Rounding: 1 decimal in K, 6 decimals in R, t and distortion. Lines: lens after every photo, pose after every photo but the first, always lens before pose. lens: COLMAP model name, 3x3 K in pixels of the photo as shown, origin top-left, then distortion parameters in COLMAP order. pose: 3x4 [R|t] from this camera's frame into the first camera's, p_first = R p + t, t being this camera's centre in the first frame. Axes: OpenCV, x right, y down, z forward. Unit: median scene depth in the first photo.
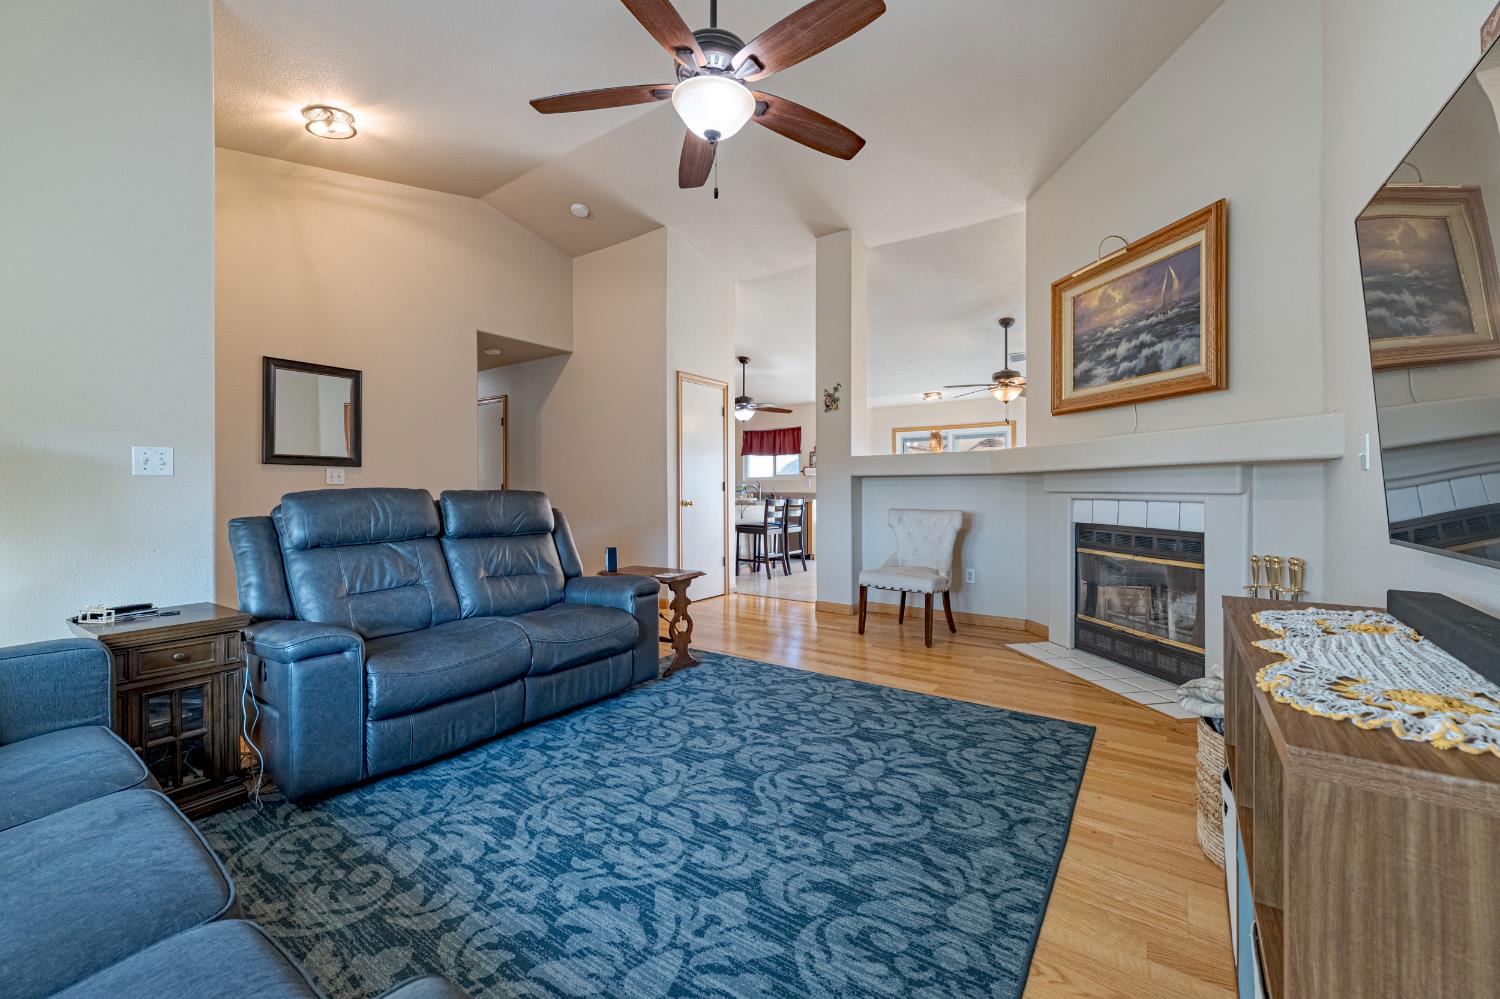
lens RADIAL K [[585.3, 0, 750.0], [0, 585.3, 499.5], [0, 0, 1]] dist [-0.001922, -0.000237]
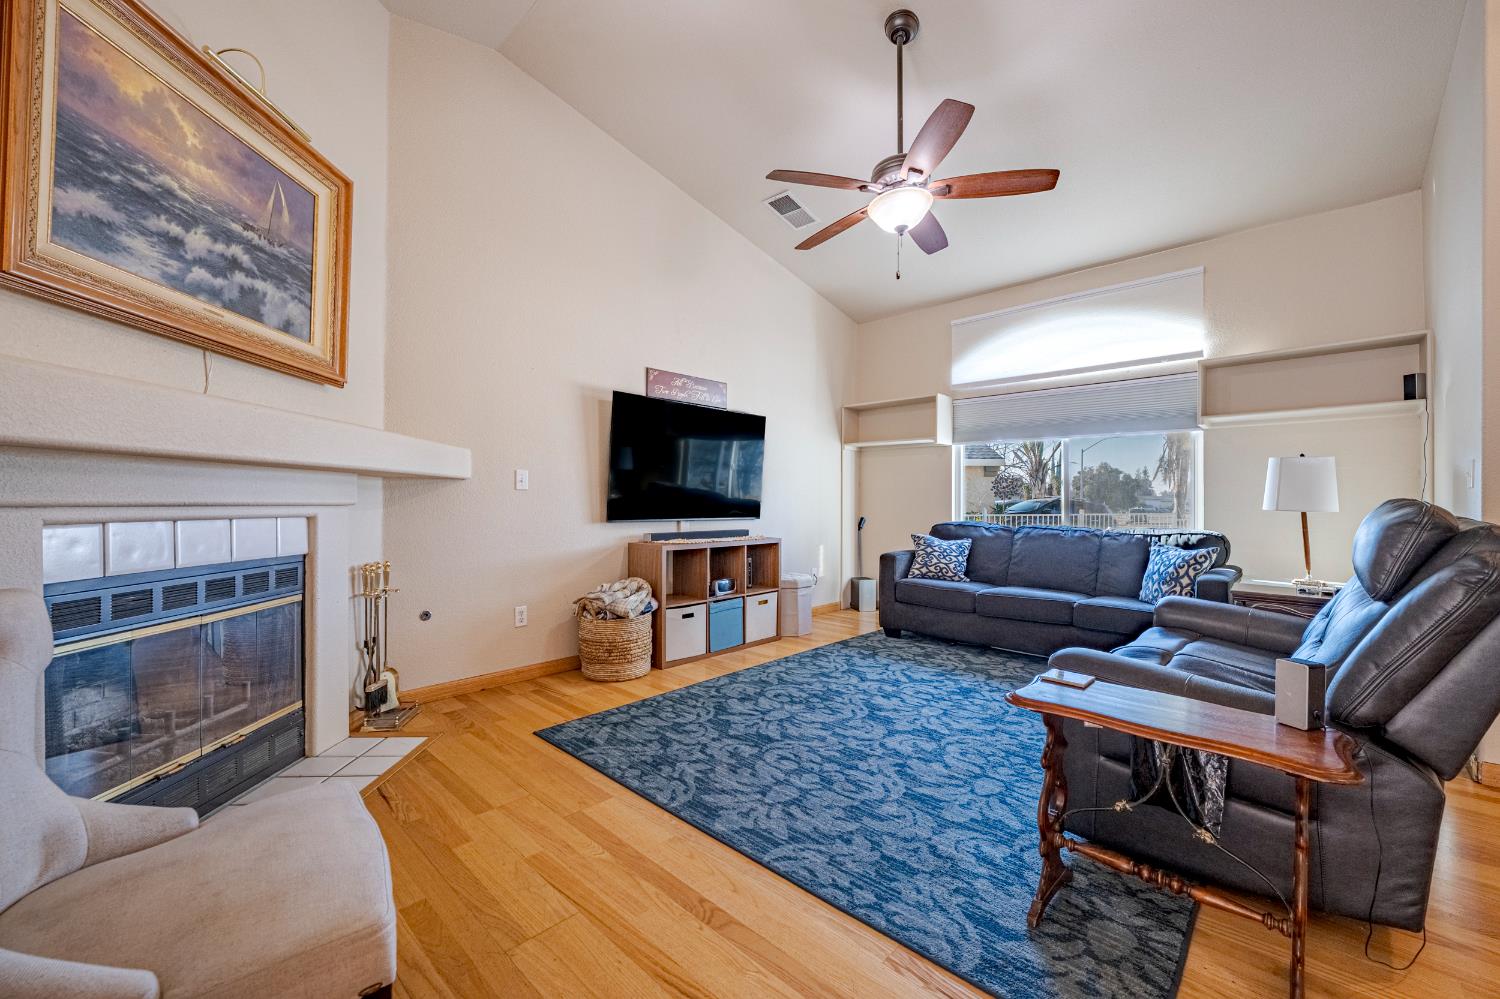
lens RADIAL K [[585.3, 0, 750.0], [0, 585.3, 499.5], [0, 0, 1]] dist [-0.001922, -0.000237]
pose [[-0.988712, -0.000683, 0.149825, 0.054248], [0.001054, 0.999933, 0.011511, -0.026613], [-0.149823, 0.011539, -0.988645, 1.718624]]
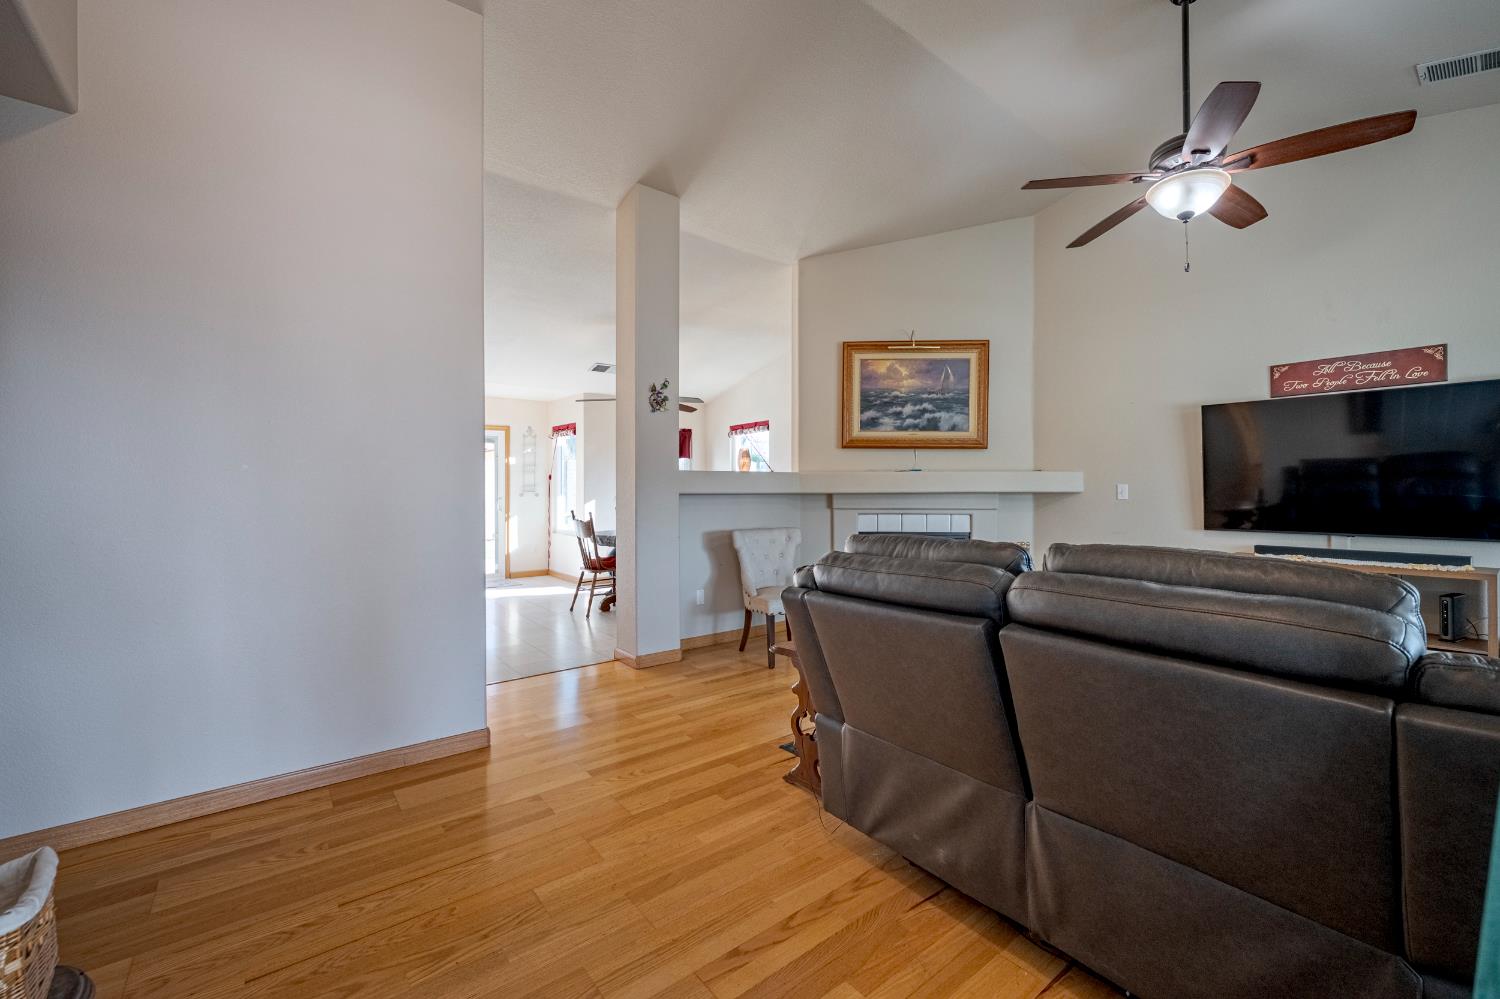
lens RADIAL K [[604.9, 0, 750.0], [0, 604.9, 499.5], [0, 0, 1]] dist [-0.001969, -0.000102]
pose [[0.286471, -0.007312, 0.958061, -1.063560], [0.016554, 0.999859, 0.002681, -0.053410], [-0.957946, 0.015092, 0.286551, 1.114254]]
